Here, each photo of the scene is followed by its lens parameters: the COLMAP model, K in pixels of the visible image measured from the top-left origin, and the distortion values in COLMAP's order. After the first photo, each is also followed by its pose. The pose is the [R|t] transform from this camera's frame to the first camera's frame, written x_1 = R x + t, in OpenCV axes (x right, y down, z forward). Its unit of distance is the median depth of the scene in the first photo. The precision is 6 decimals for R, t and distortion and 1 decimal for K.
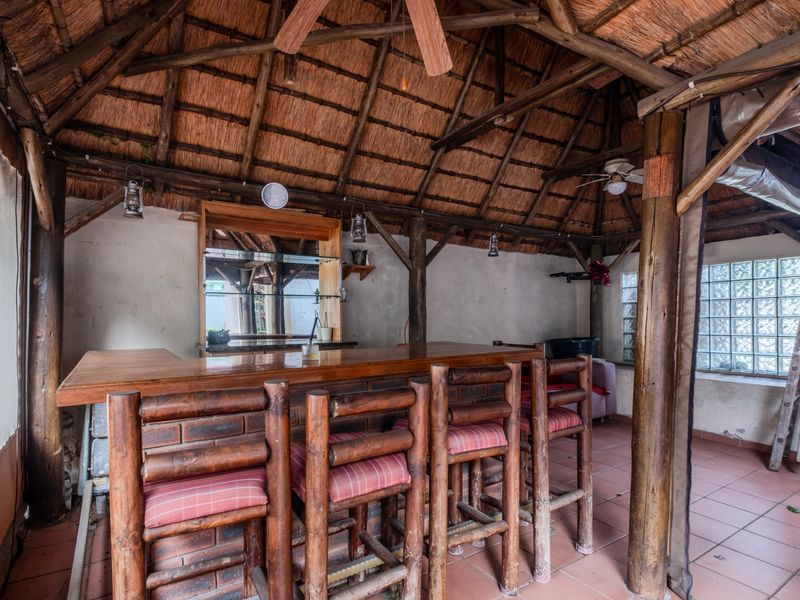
lens RADIAL K [[420.1, 0, 392.3], [0, 420.1, 298.7], [0, 0, 1]] dist [0.000290, -0.000939]
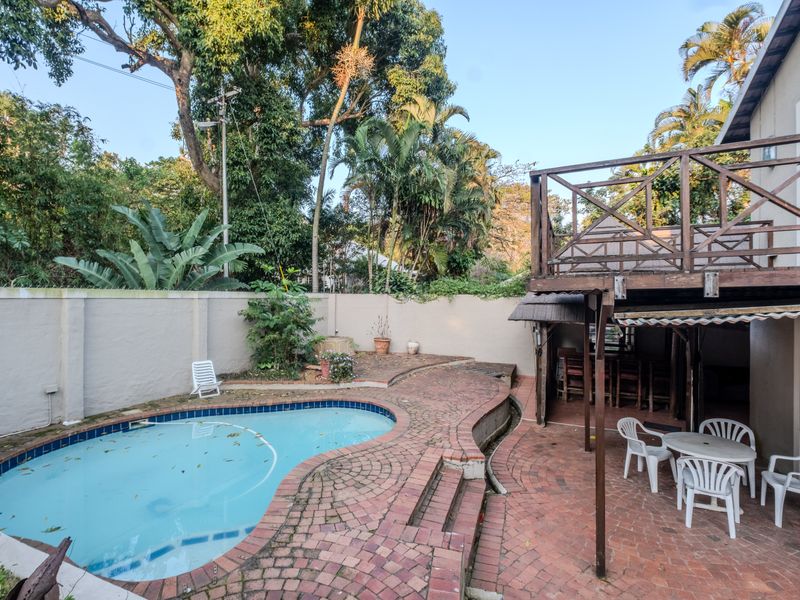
lens RADIAL K [[399.3, 0, 392.5], [0, 399.3, 298.6], [0, 0, 1]] dist [-0.000032, -0.002025]
pose [[0.543544, 0.006198, -0.839358, 2.744229], [0.026097, 0.999365, 0.024280, -0.797484], [0.838975, -0.035101, 0.543036, -4.038263]]
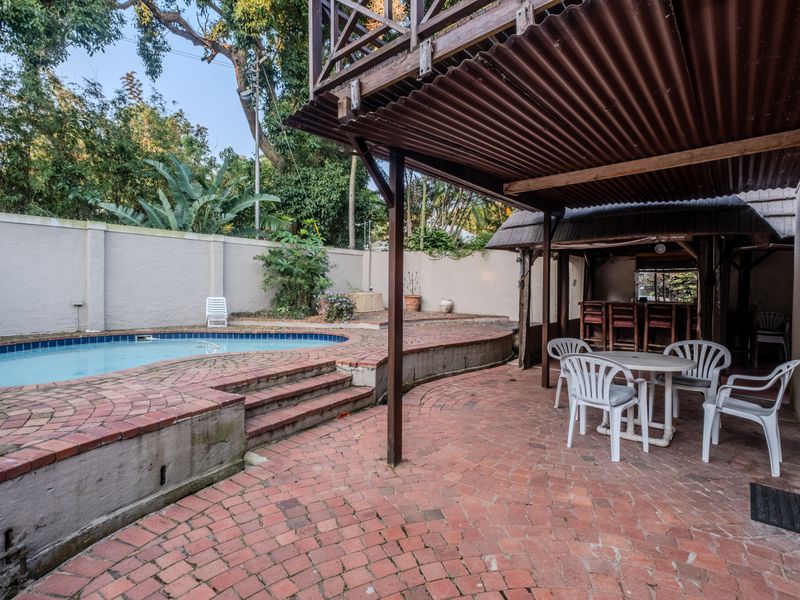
lens RADIAL K [[399.3, 0, 392.5], [0, 399.3, 298.6], [0, 0, 1]] dist [-0.000032, -0.002025]
pose [[0.272387, 0.025399, -0.961852, 3.261599], [0.023574, 0.999175, 0.033061, -0.089784], [0.961899, -0.031680, 0.271564, -2.561144]]
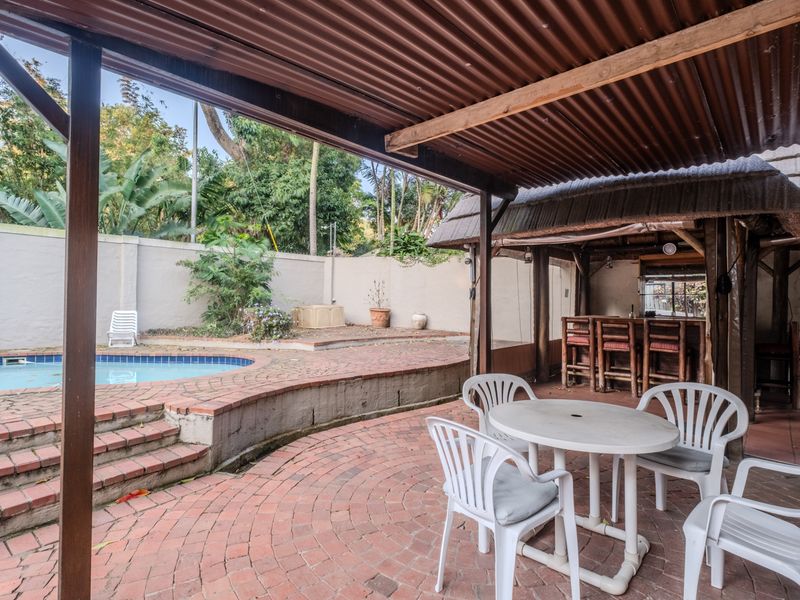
lens RADIAL K [[420.1, 0, 392.3], [0, 420.1, 298.7], [0, 0, 1]] dist [0.000290, -0.000939]
pose [[0.241035, -0.005401, -0.970501, 2.709863], [0.024063, 0.999710, 0.000413, -0.051269], [0.970218, -0.023452, 0.241095, -1.628726]]
